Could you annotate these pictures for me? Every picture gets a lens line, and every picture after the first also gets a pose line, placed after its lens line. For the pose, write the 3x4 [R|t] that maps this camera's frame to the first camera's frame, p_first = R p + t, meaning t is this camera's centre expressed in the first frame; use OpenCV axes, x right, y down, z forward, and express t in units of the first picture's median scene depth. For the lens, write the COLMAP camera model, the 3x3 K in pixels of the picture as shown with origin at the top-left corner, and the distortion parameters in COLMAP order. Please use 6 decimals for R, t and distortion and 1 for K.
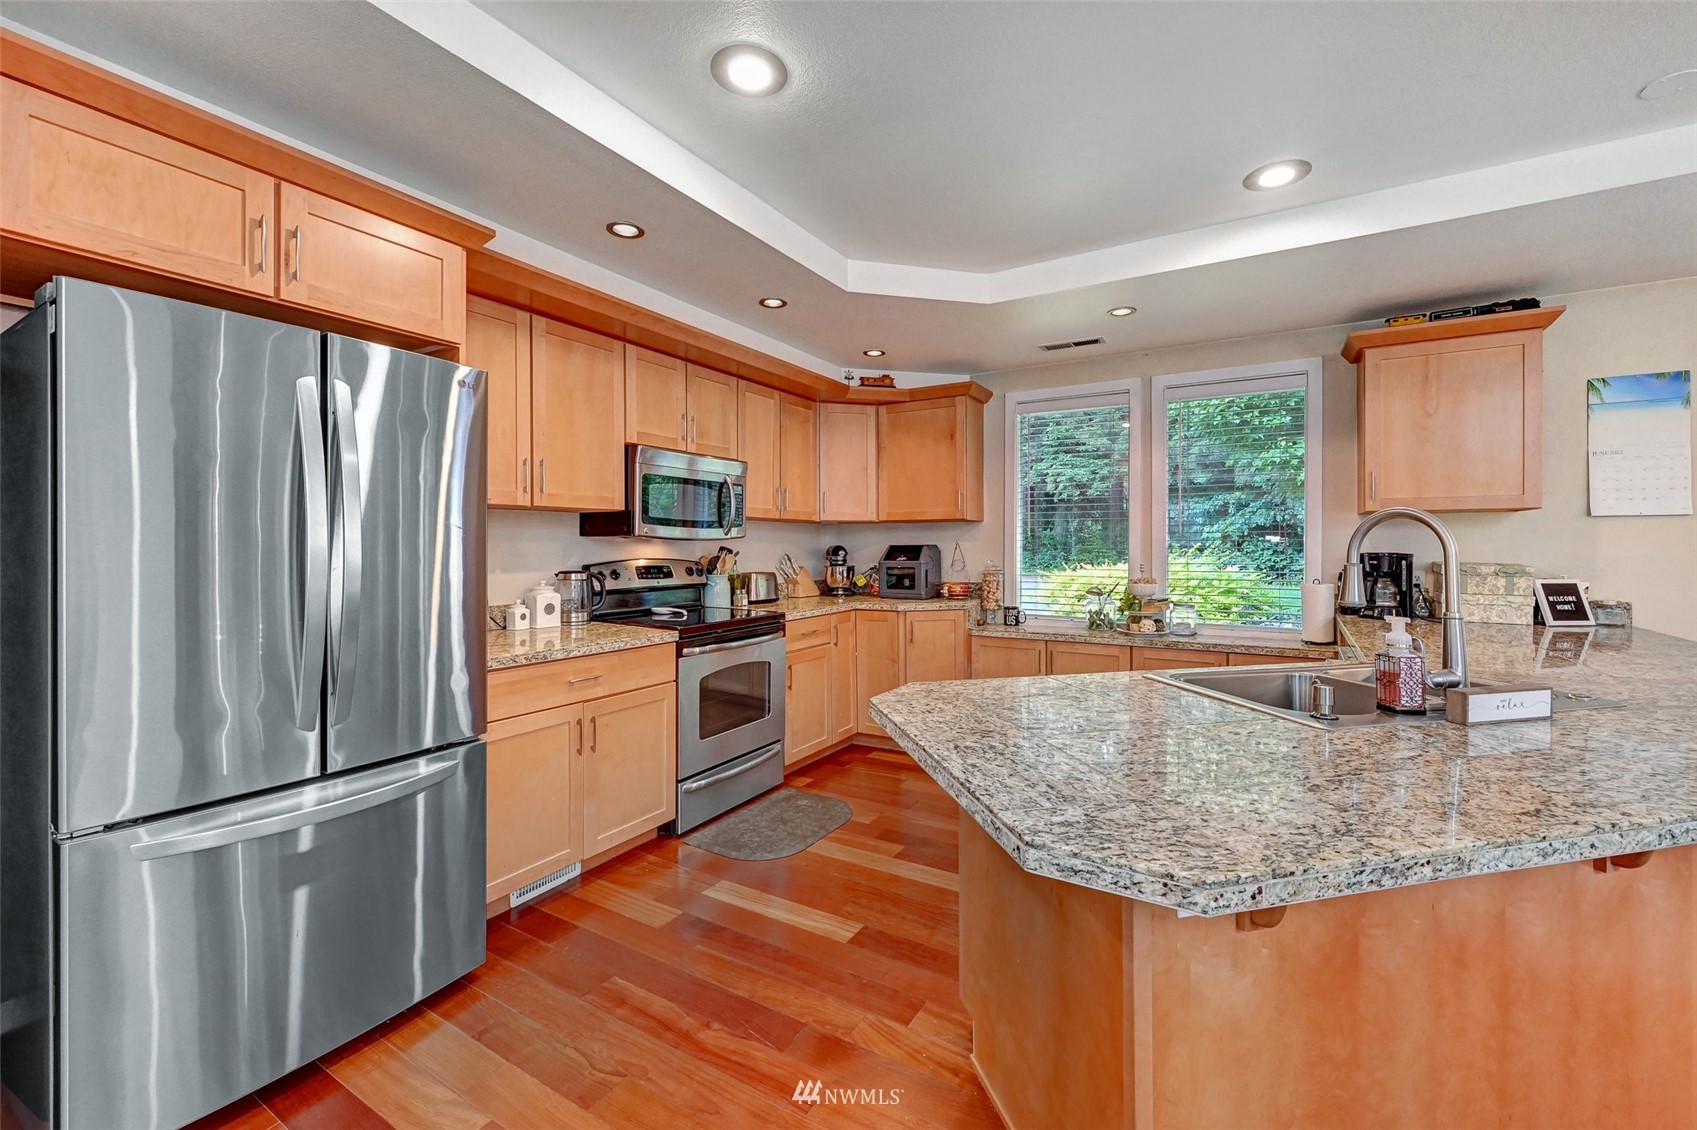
lens RADIAL K [[687.7, 0, 853.9], [0, 687.7, 555.3], [0, 0, 1]] dist [0.000895, 0.000202]
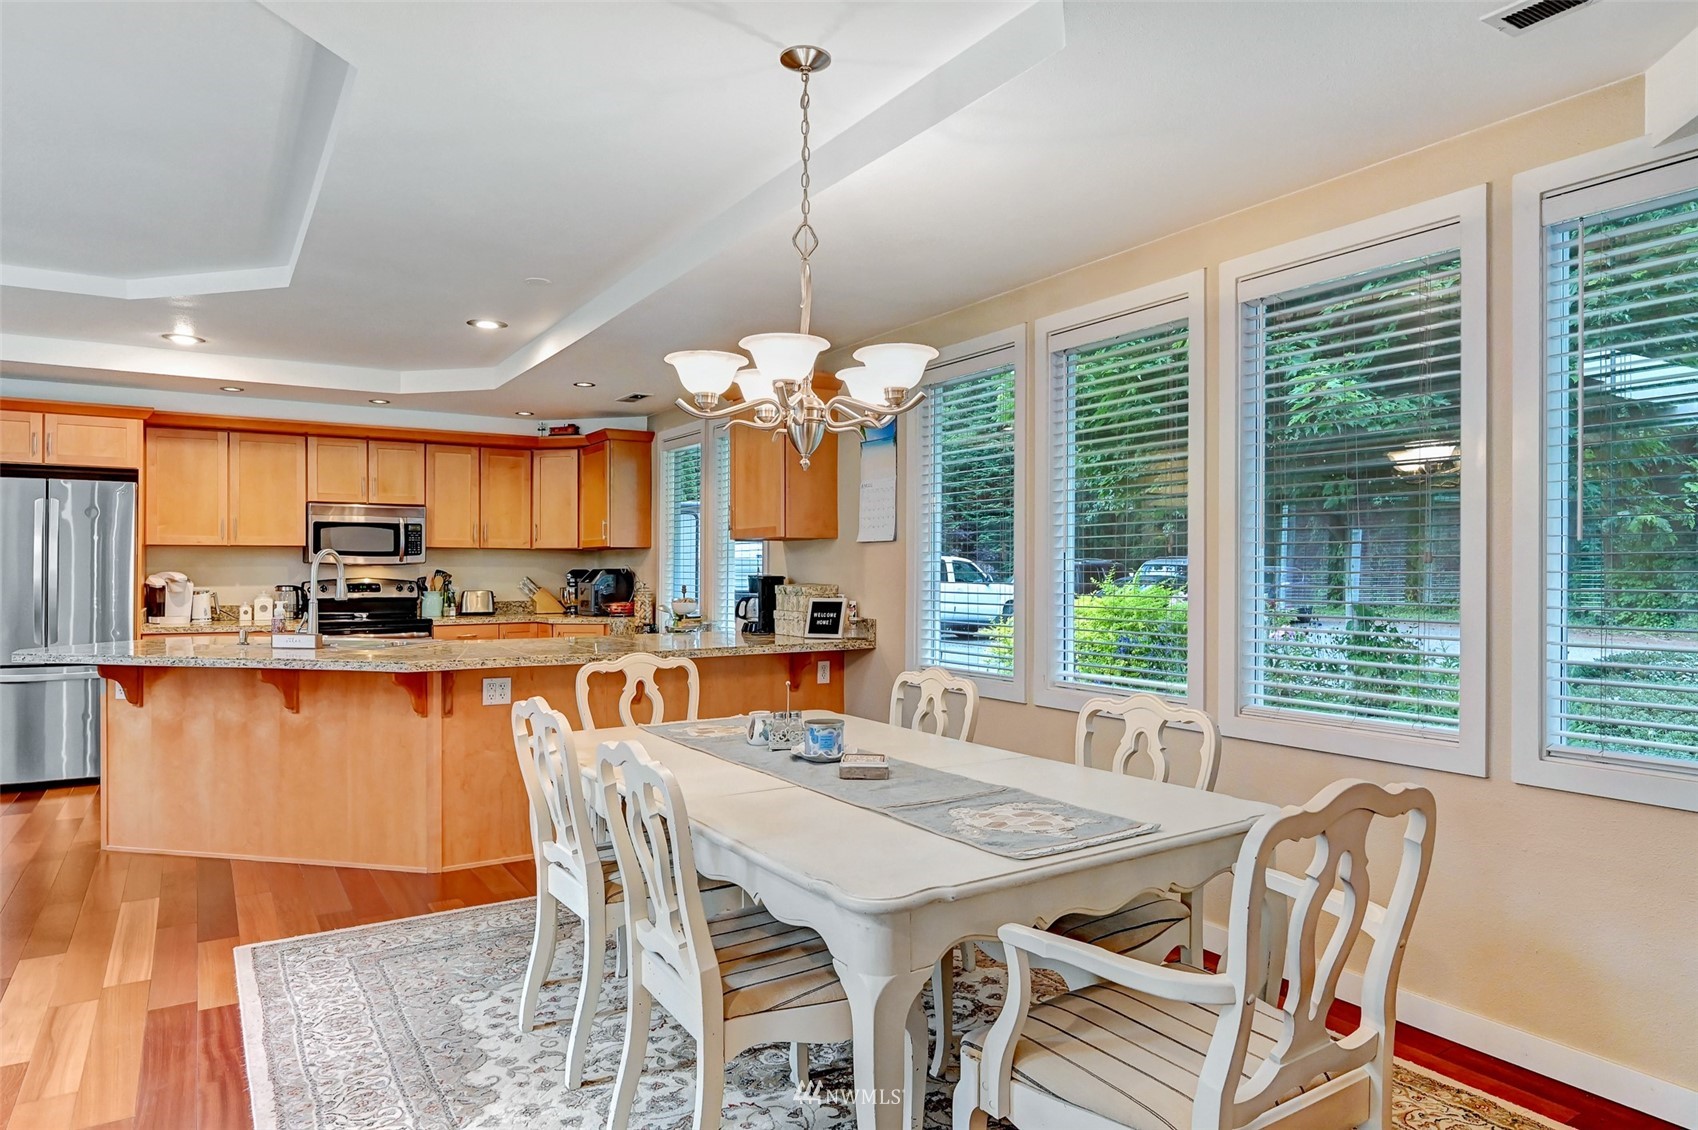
lens RADIAL K [[1031.6, 0, 849.0], [0, 1031.6, 565.0], [0, 0, 1]] dist [-0.001912, -0.001321]
pose [[0.892606, -0.001550, -0.450836, 1.642951], [-0.007204, 0.999817, -0.017700, 0.008589], [0.450781, 0.019047, 0.892431, -0.461966]]
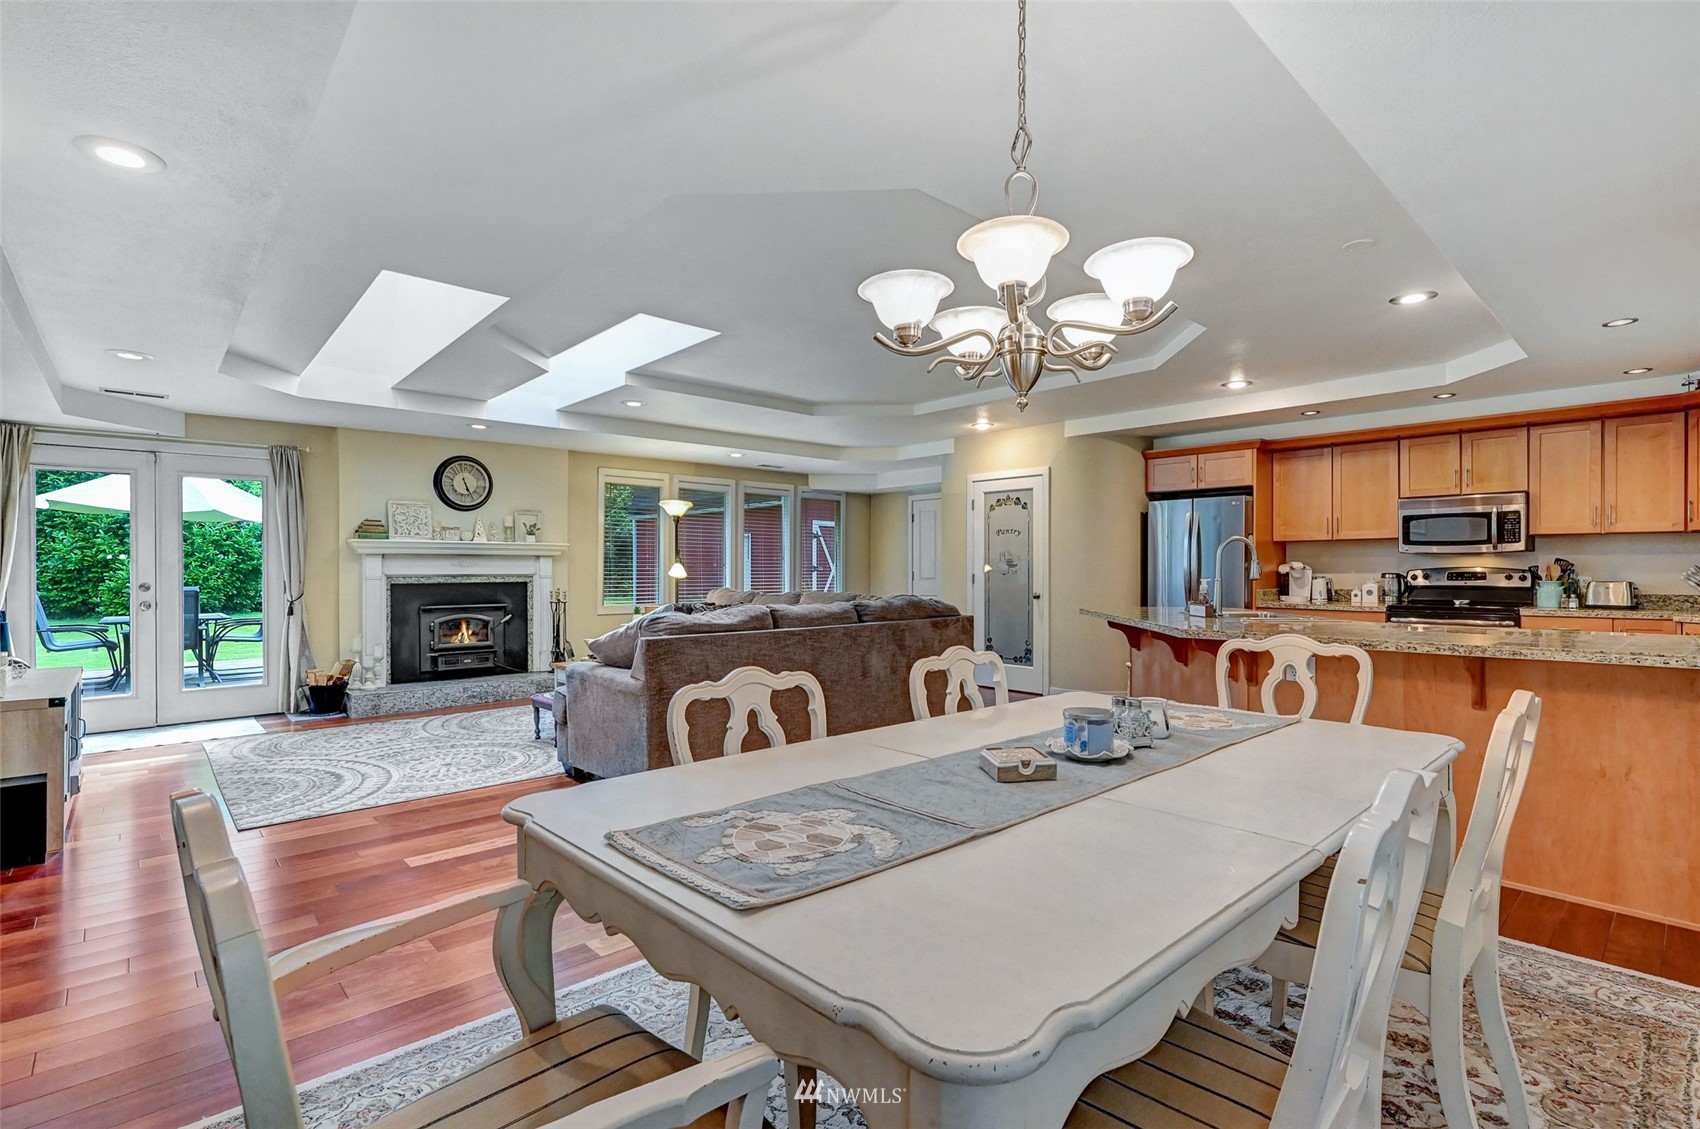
lens RADIAL K [[786.4, 0, 854.4], [0, 786.4, 569.4], [0, 0, 1]] dist [-0.006704, -0.000147]
pose [[-0.284558, -0.001094, -0.958658, 1.781987], [-0.015628, 0.999872, 0.003498, 0.026264], [0.958531, 0.015978, -0.284539, 0.236933]]
